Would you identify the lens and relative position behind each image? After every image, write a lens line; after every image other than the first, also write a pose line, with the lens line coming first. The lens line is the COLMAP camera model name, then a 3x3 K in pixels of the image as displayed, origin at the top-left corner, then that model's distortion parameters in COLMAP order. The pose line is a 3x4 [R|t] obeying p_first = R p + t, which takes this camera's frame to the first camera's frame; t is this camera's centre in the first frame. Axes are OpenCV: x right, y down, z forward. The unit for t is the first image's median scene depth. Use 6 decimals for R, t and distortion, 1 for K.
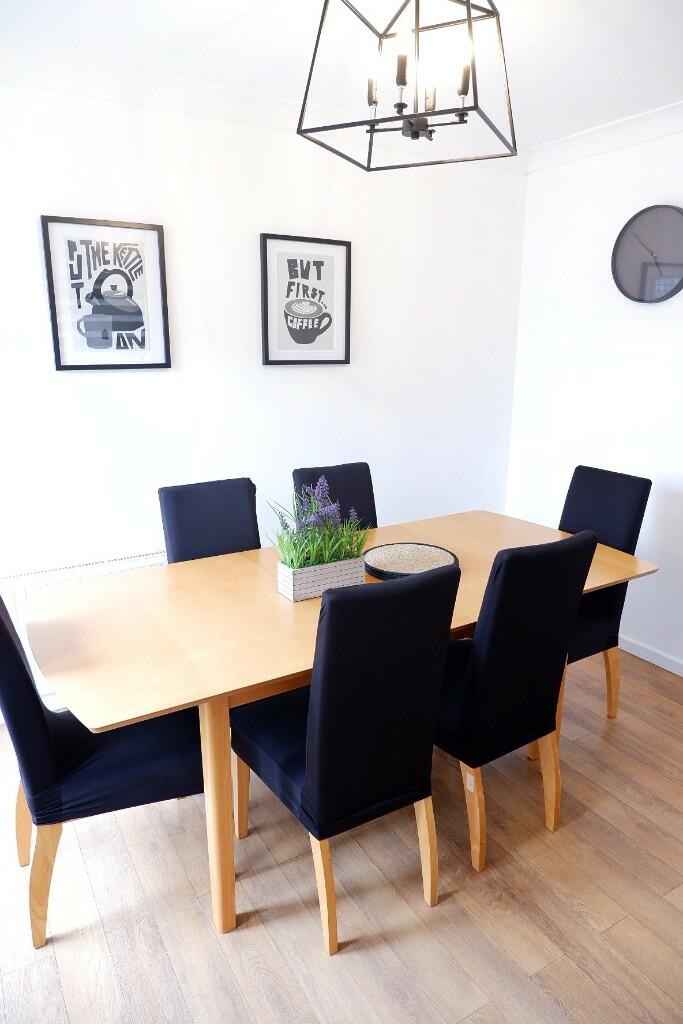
lens RADIAL K [[666.9, 0, 341.5], [0, 666.9, 512.0], [0, 0, 1]] dist [-0.018929, 0.001367]
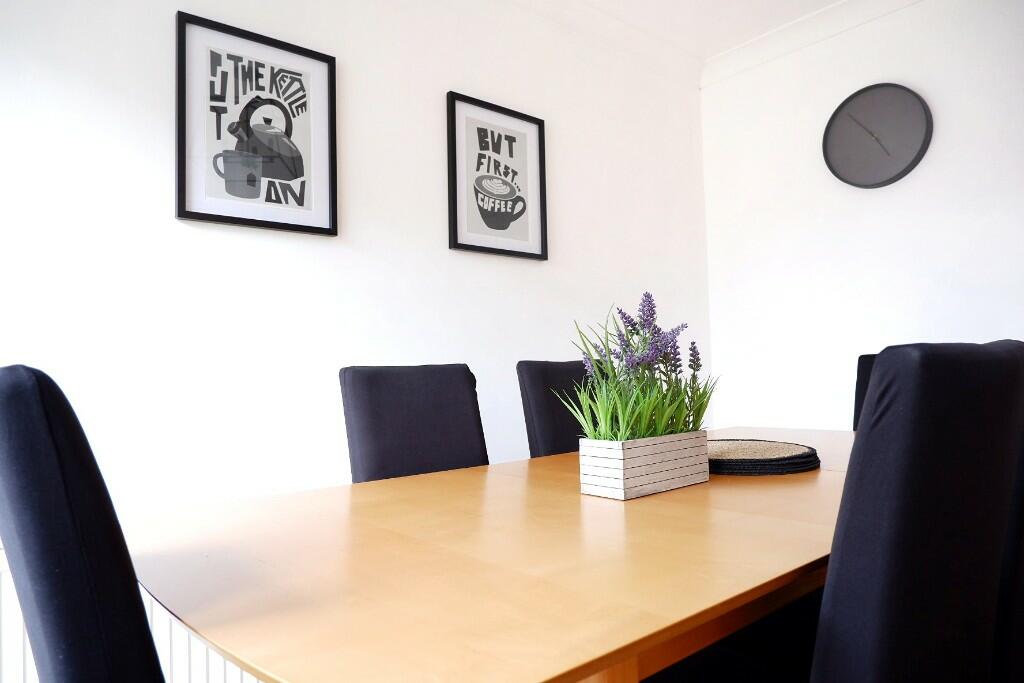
lens RADIAL K [[666.9, 0, 512.0], [0, 666.9, 341.5], [0, 0, 1]] dist [-0.018929, 0.001367]
pose [[0.987136, -0.024442, 0.158003, -0.191413], [0.070552, 0.953417, -0.293291, 0.125552], [-0.143474, 0.300665, 0.942876, 0.330060]]
